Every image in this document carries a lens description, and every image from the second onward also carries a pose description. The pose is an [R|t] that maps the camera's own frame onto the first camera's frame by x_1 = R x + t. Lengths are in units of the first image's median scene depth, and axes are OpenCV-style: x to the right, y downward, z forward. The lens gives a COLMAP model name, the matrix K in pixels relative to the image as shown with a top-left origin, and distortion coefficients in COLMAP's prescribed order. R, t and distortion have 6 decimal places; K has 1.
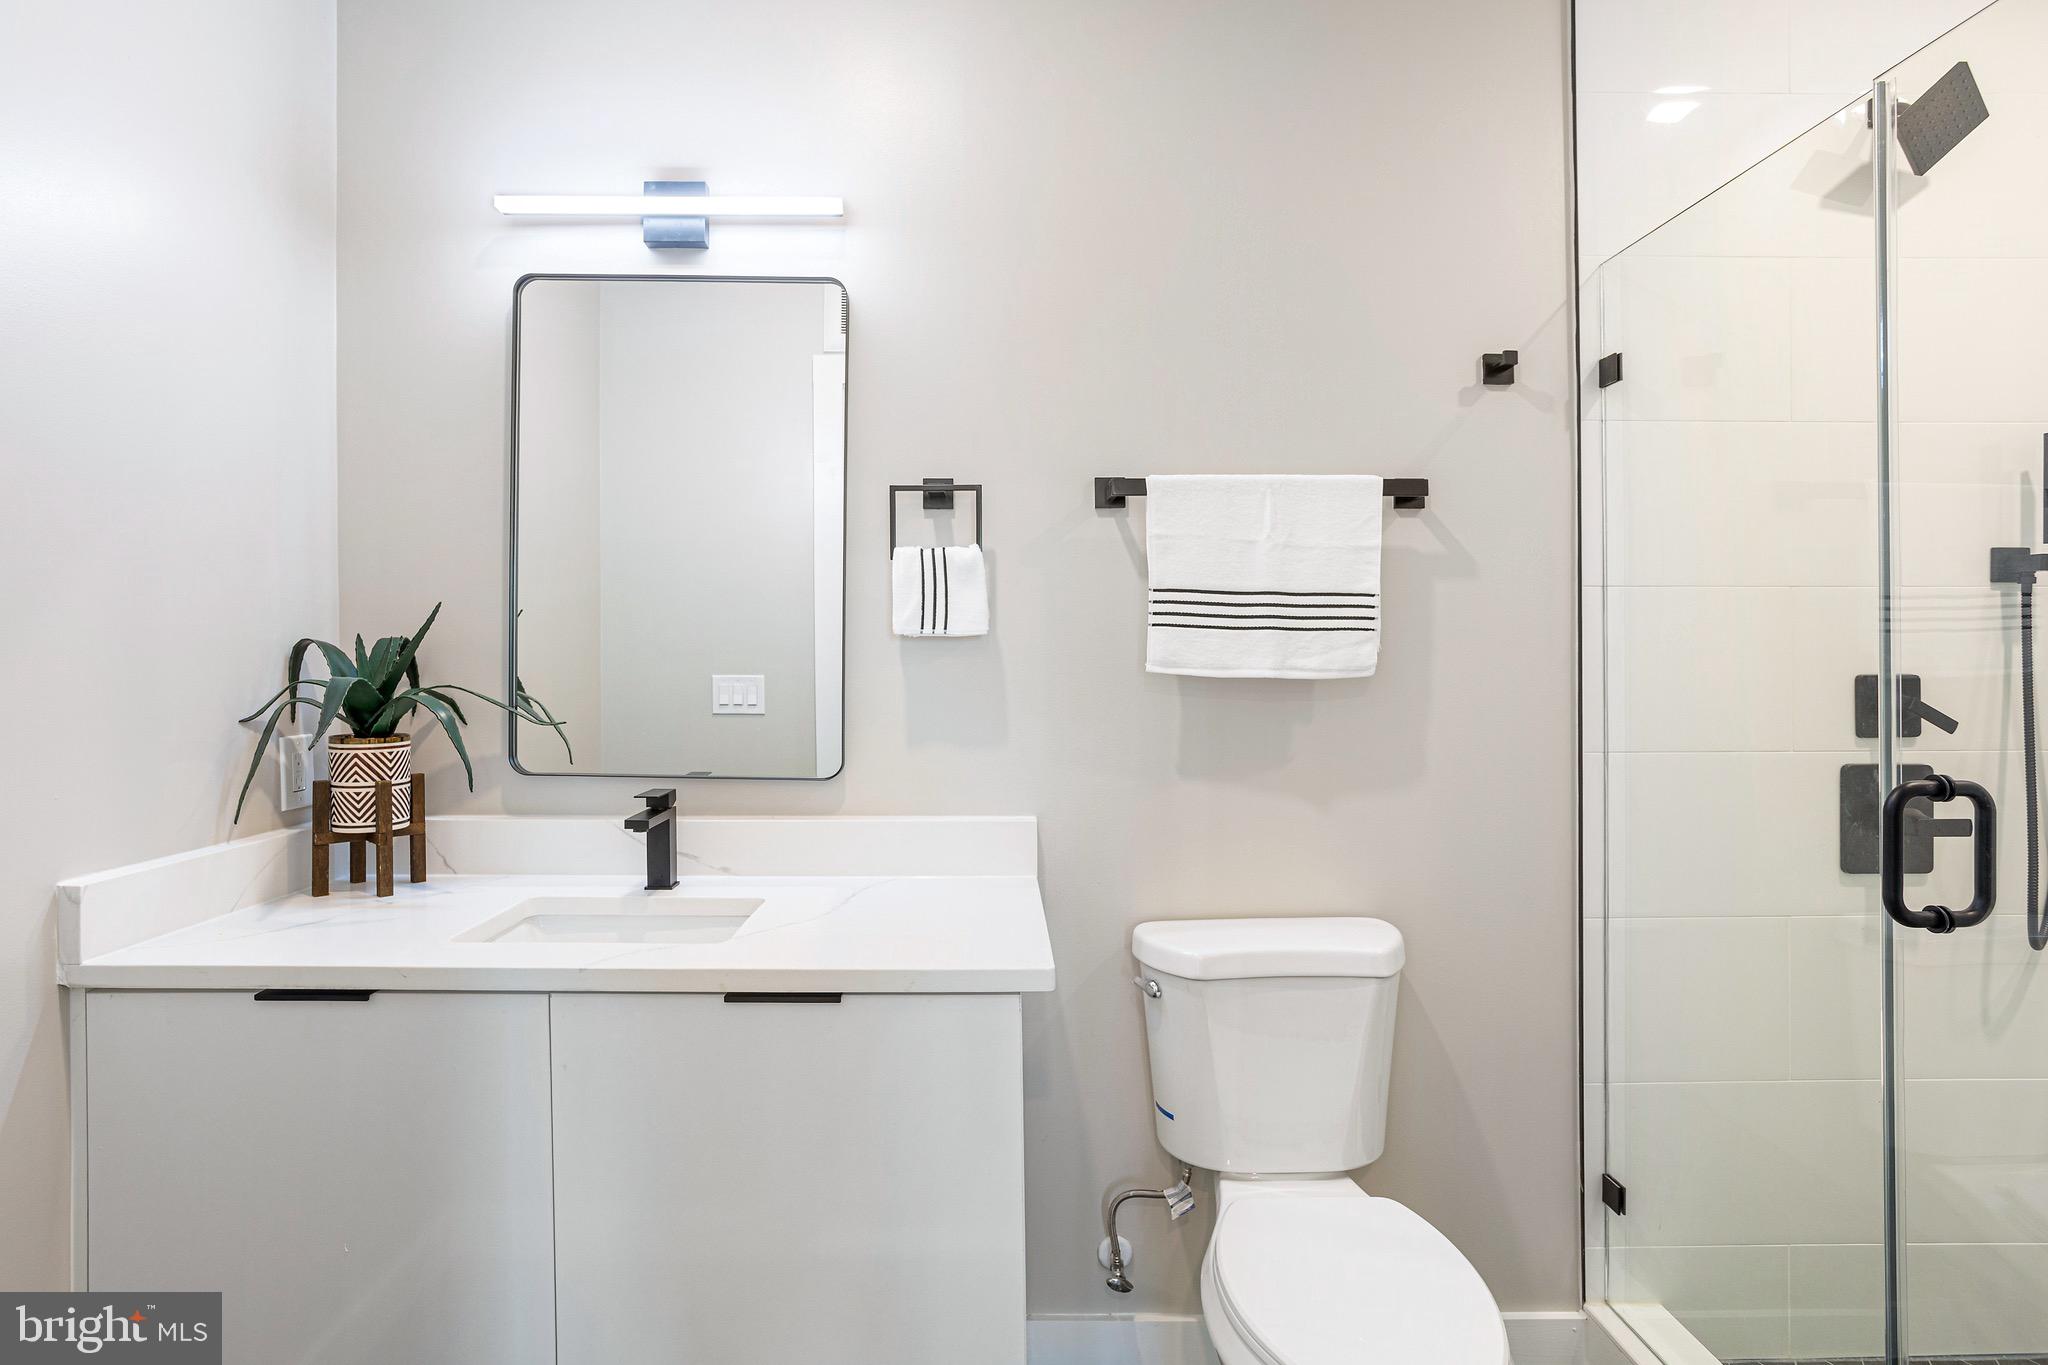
lens RADIAL K [[1068.5, 0, 1027.0], [0, 1068.5, 634.1], [0, 0, 1]] dist [-0.041779, 0.000425]
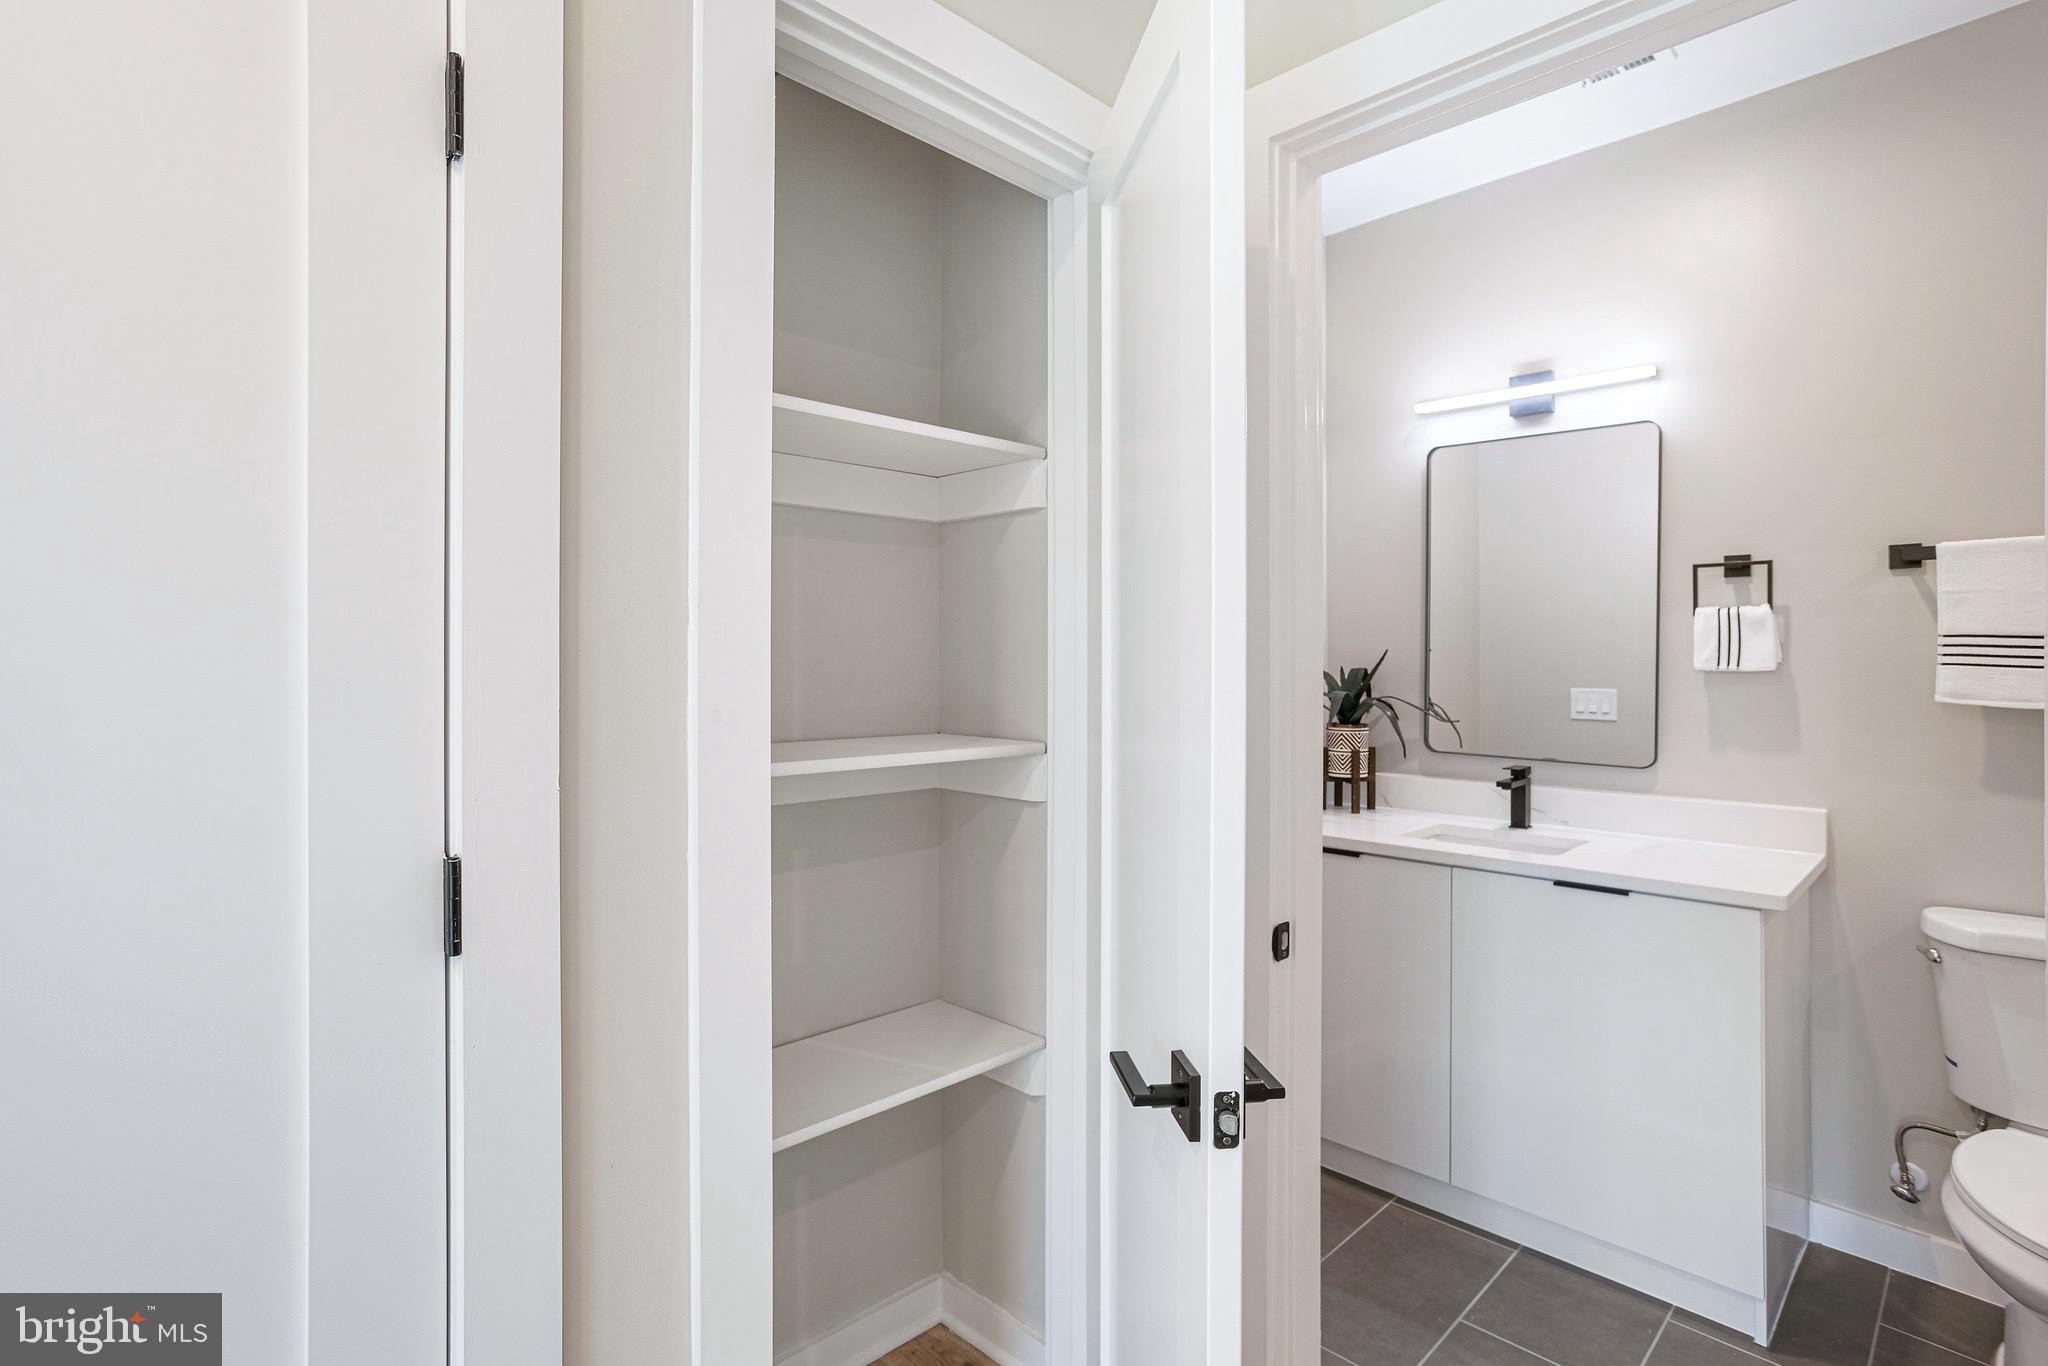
lens RADIAL K [[1001.7, 0, 1024.0], [0, 1001.7, 683.0], [0, 0, 1]] dist [0.001496, 0.000954]
pose [[0.693503, 0.018823, -0.720208, 0.214601], [0.014152, 0.999110, 0.039739, -0.047013], [0.720315, -0.037751, 0.692619, -0.560990]]
